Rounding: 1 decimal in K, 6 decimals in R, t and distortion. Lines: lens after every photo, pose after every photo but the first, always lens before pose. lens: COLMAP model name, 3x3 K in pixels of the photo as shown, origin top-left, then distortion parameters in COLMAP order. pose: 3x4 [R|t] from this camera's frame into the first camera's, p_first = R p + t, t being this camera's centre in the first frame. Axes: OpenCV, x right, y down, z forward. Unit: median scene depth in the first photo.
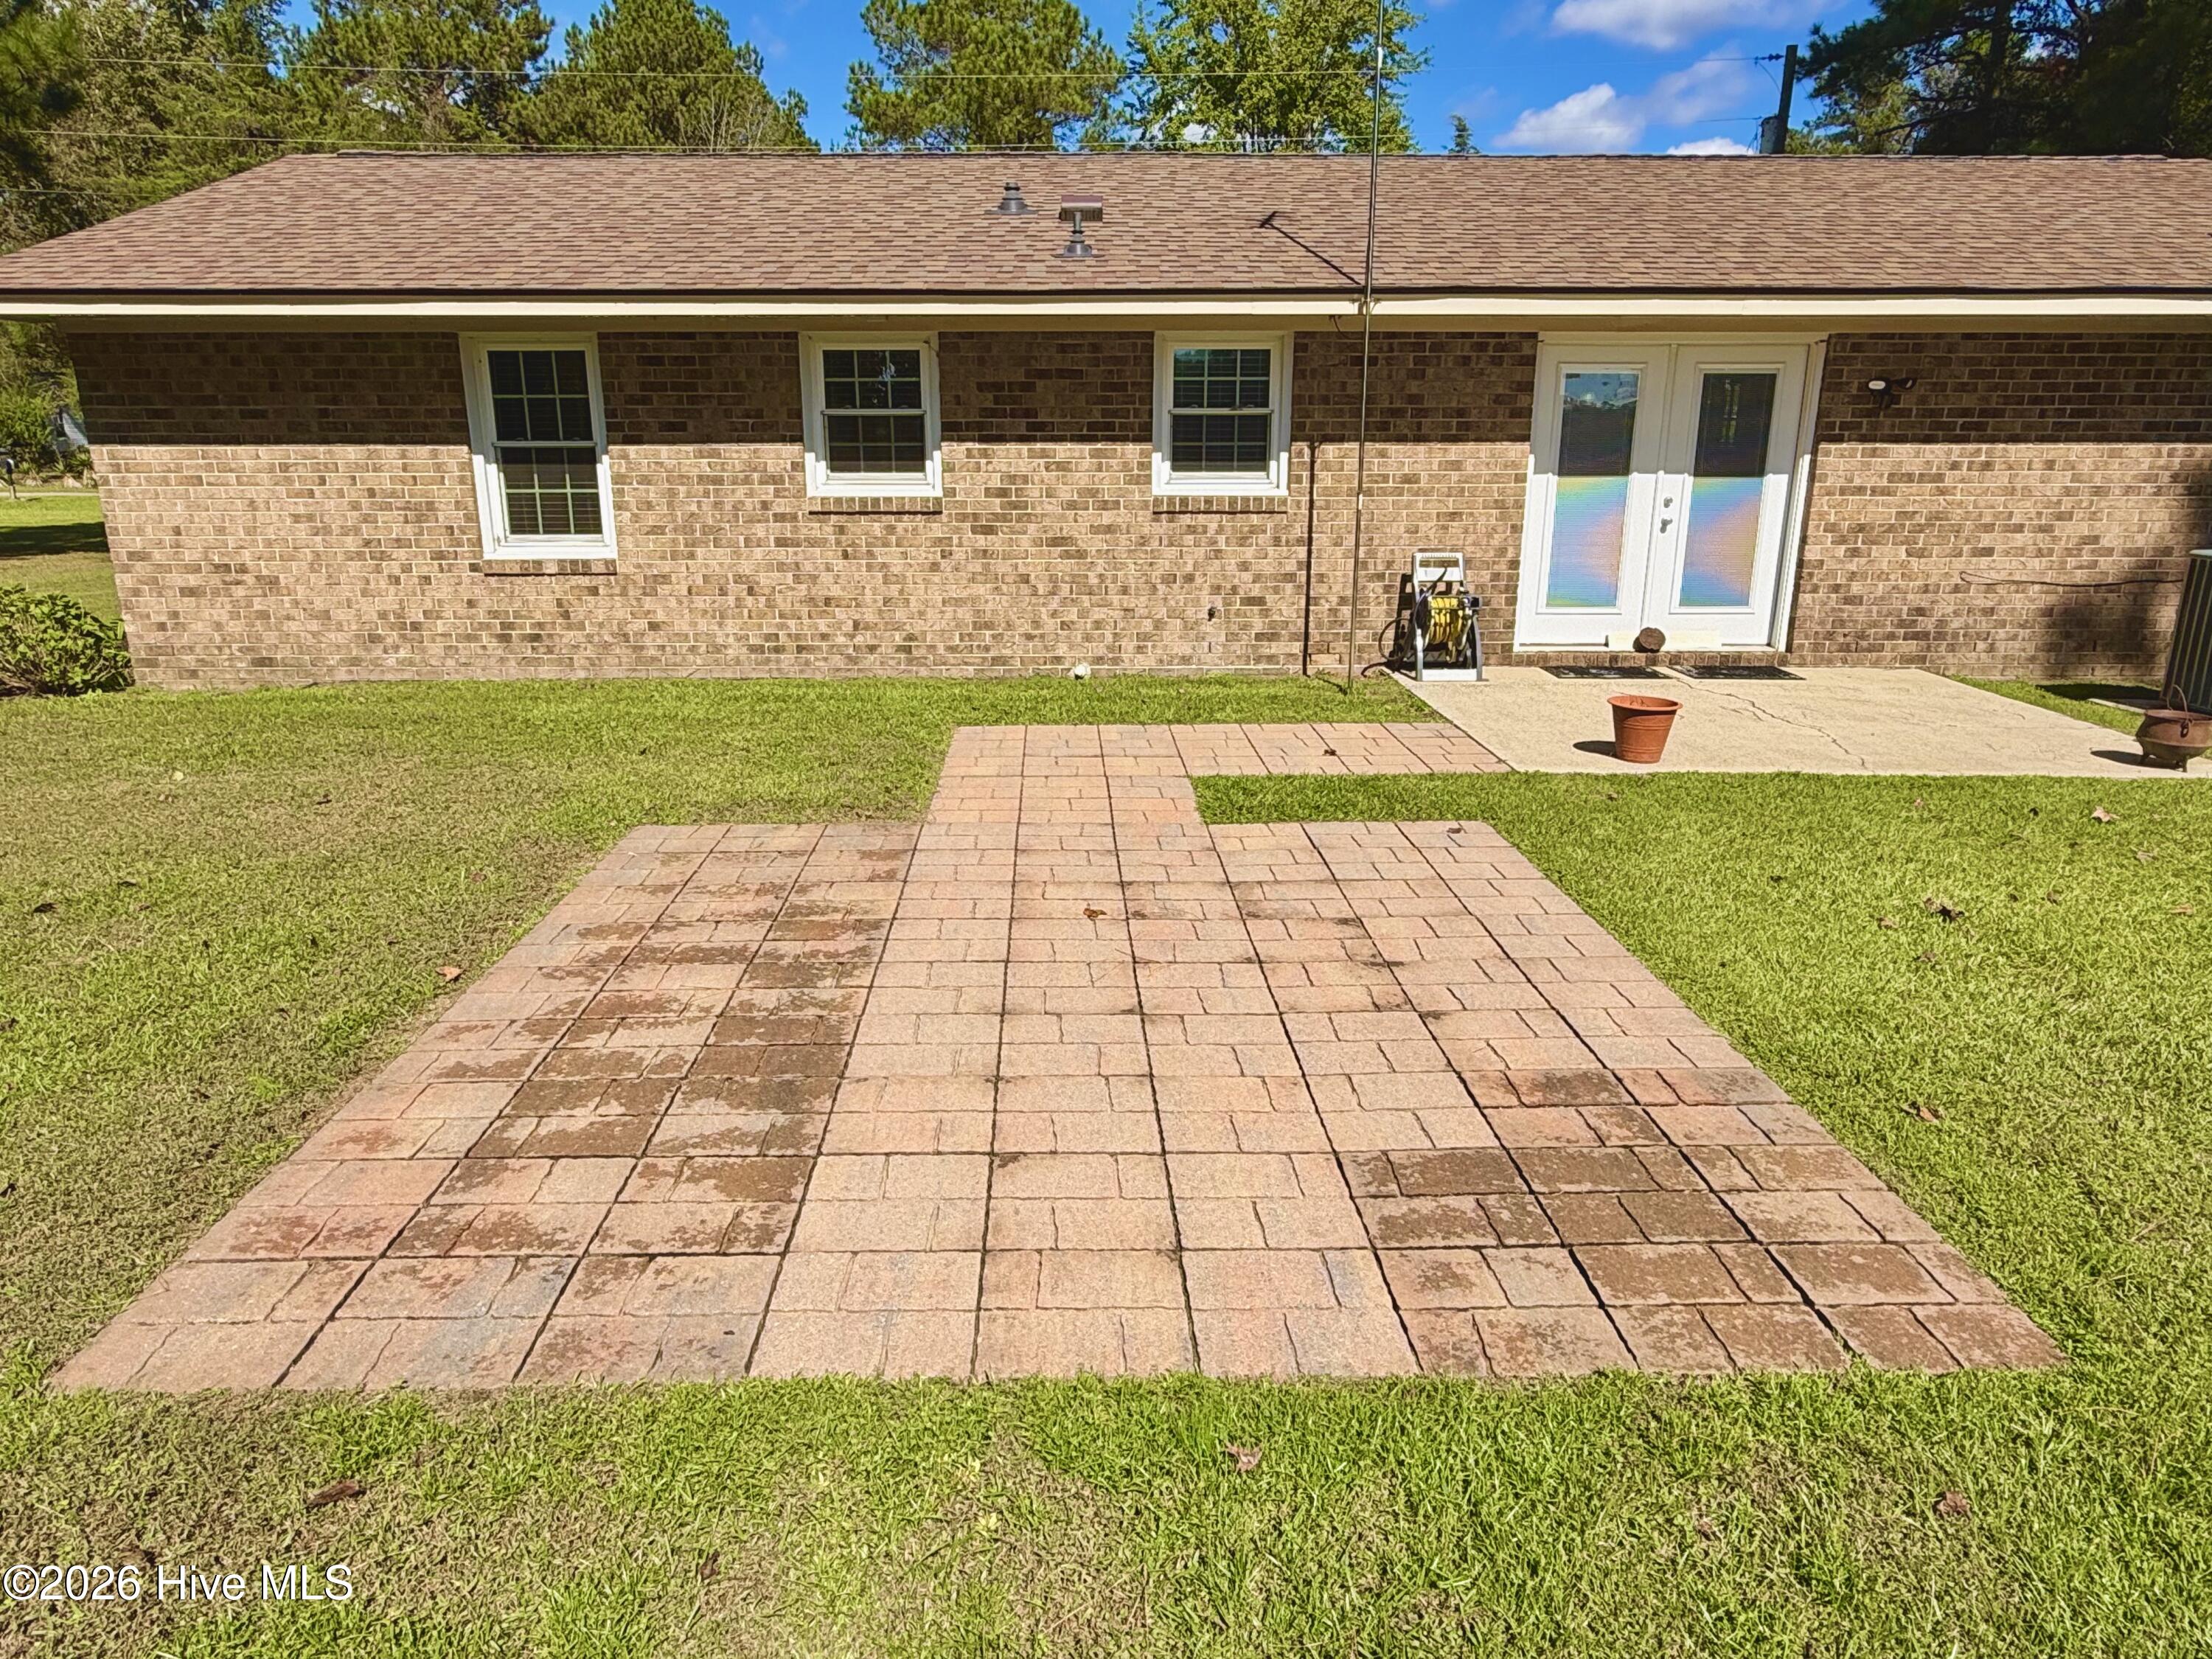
lens RADIAL K [[1403.8, 0, 1094.6], [0, 1403.8, 836.7], [0, 0, 1]] dist [0.001580, -0.001823]
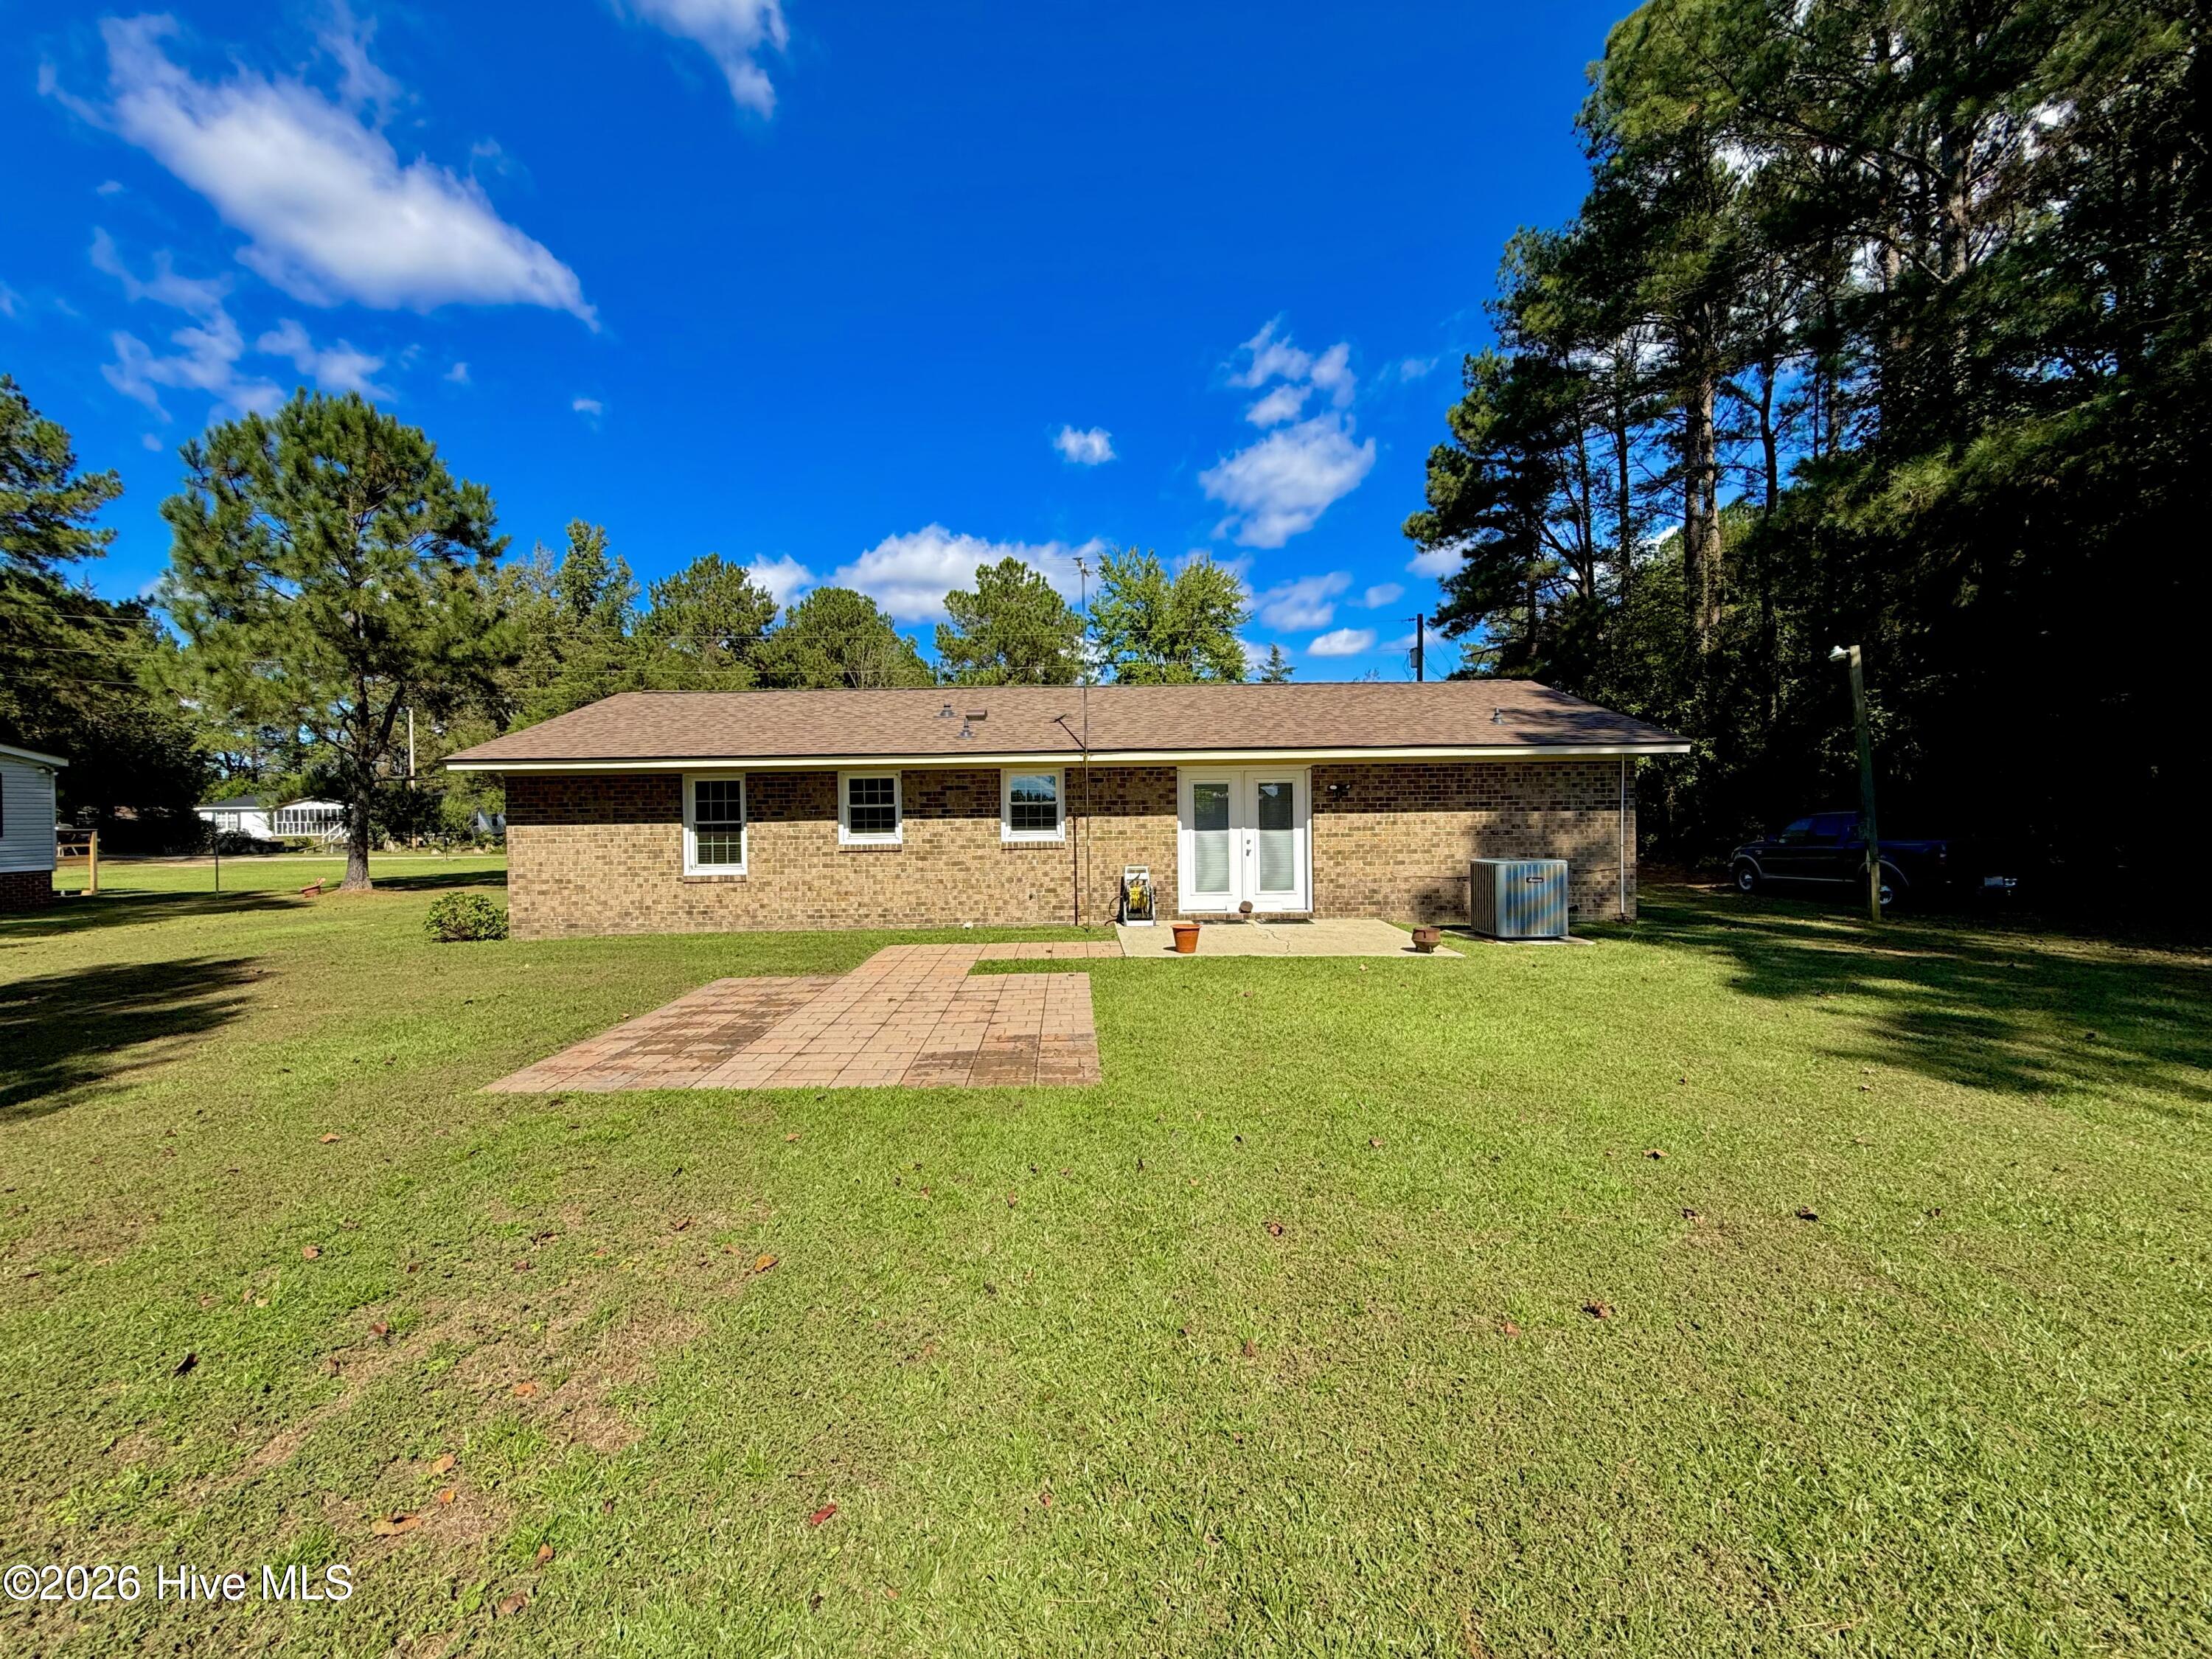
lens RADIAL K [[941.8, 0, 1121.2], [0, 941.8, 826.1], [0, 0, 1]] dist [-0.002374, 0.001260]
pose [[0.999876, -0.013679, -0.007779, 0.231283], [0.011114, 0.963823, -0.266312, 0.113316], [0.011141, 0.266192, 0.963856, -0.369567]]
